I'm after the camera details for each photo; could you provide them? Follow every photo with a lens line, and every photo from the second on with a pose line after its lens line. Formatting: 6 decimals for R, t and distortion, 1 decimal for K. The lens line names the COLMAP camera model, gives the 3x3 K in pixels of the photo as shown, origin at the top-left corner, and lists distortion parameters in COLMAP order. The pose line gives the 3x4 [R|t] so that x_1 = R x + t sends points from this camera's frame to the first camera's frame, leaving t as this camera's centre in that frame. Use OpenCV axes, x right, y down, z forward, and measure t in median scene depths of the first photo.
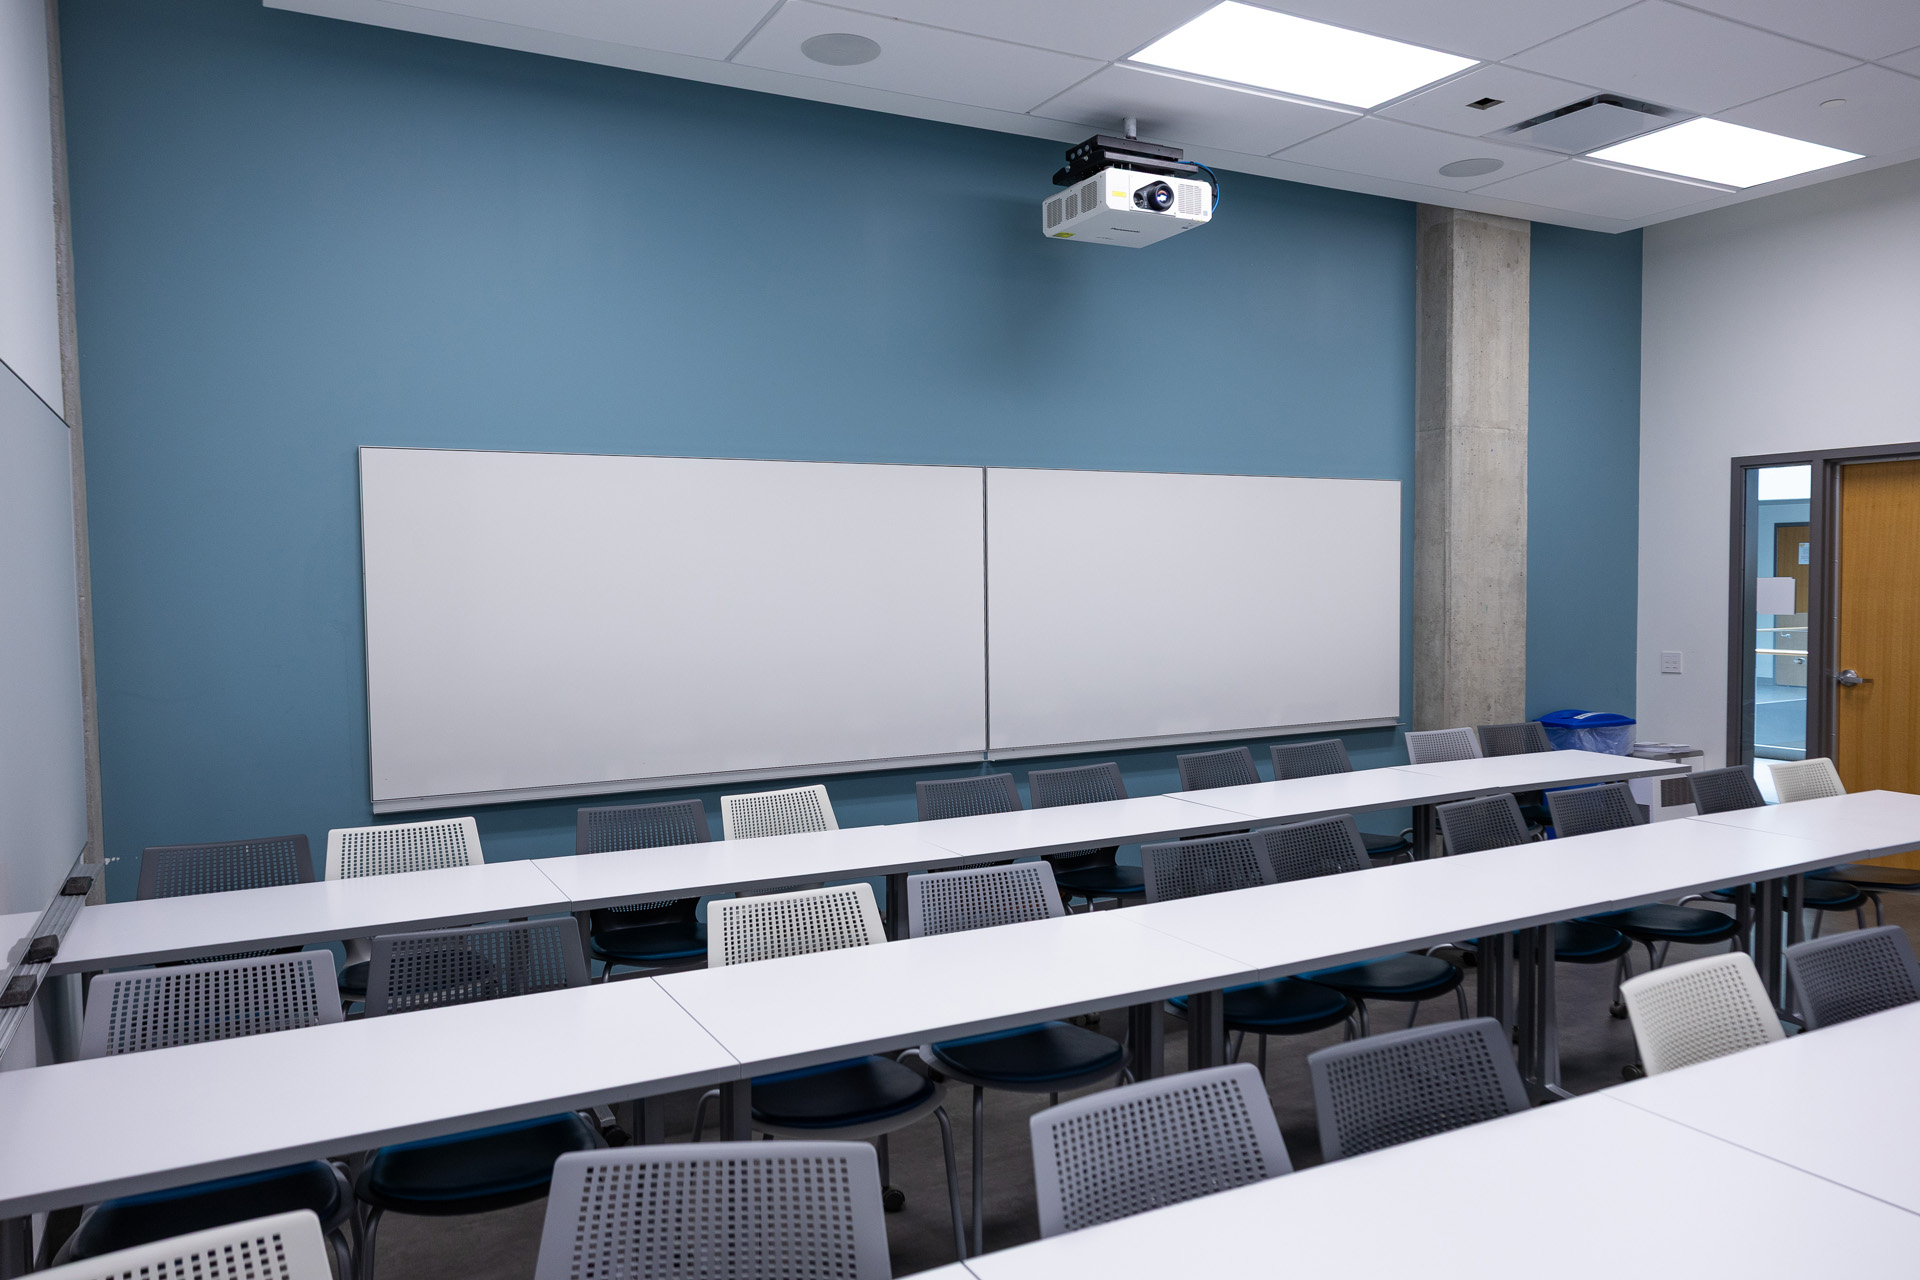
lens RADIAL K [[1319.5, 0, 977.8], [0, 1319.5, 639.5], [0, 0, 1]] dist [0.006137, 0.003978]
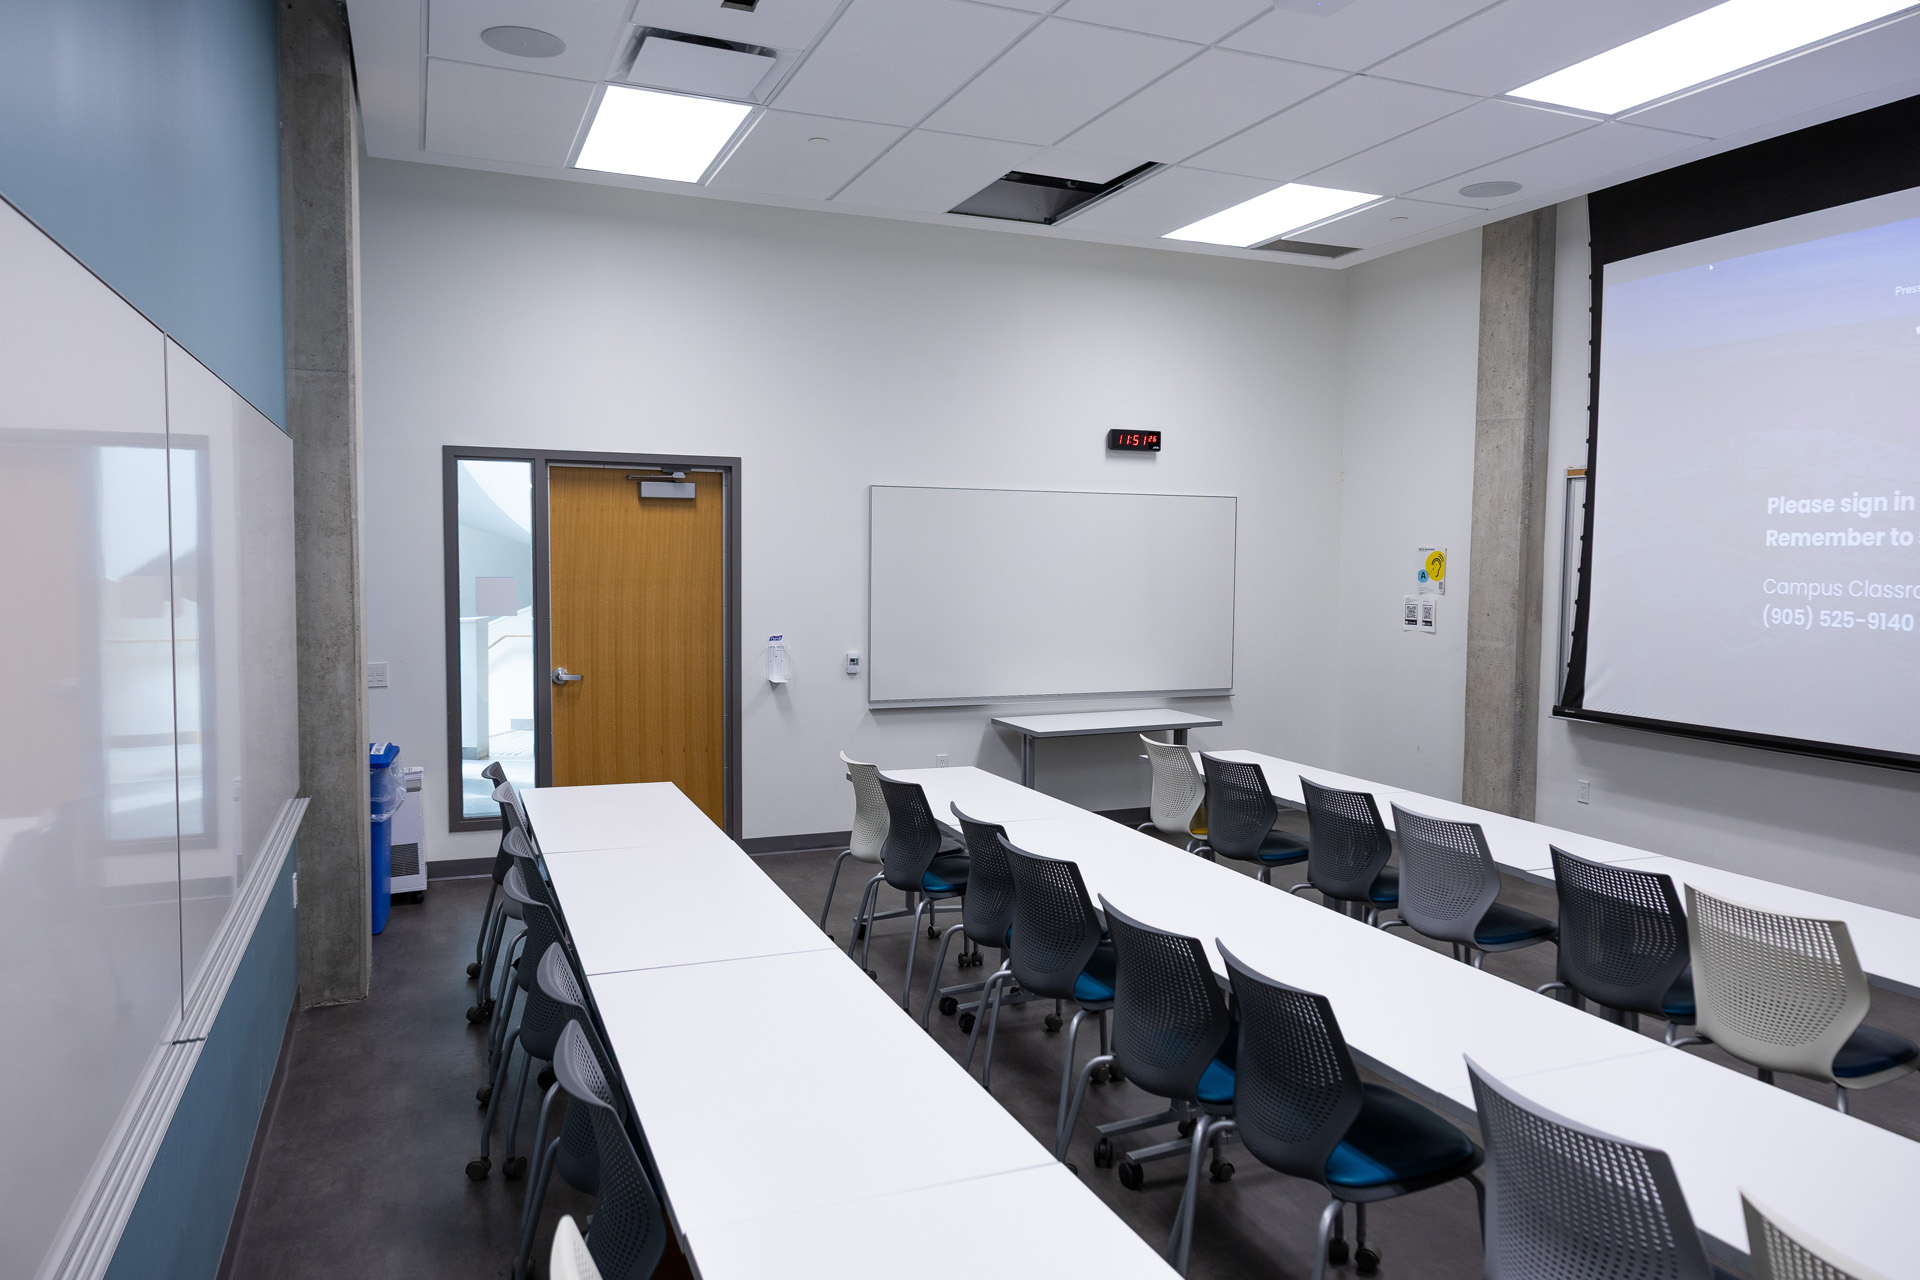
lens RADIAL K [[1319.5, 0, 965.6], [0, 1319.5, 638.2], [0, 0, 1]] dist [0.006137, 0.003978]
pose [[0.101029, -0.052763, 0.993483, -0.383155], [0.038273, 0.998060, 0.049114, -0.046162], [-0.994147, 0.033062, 0.102852, 0.704843]]
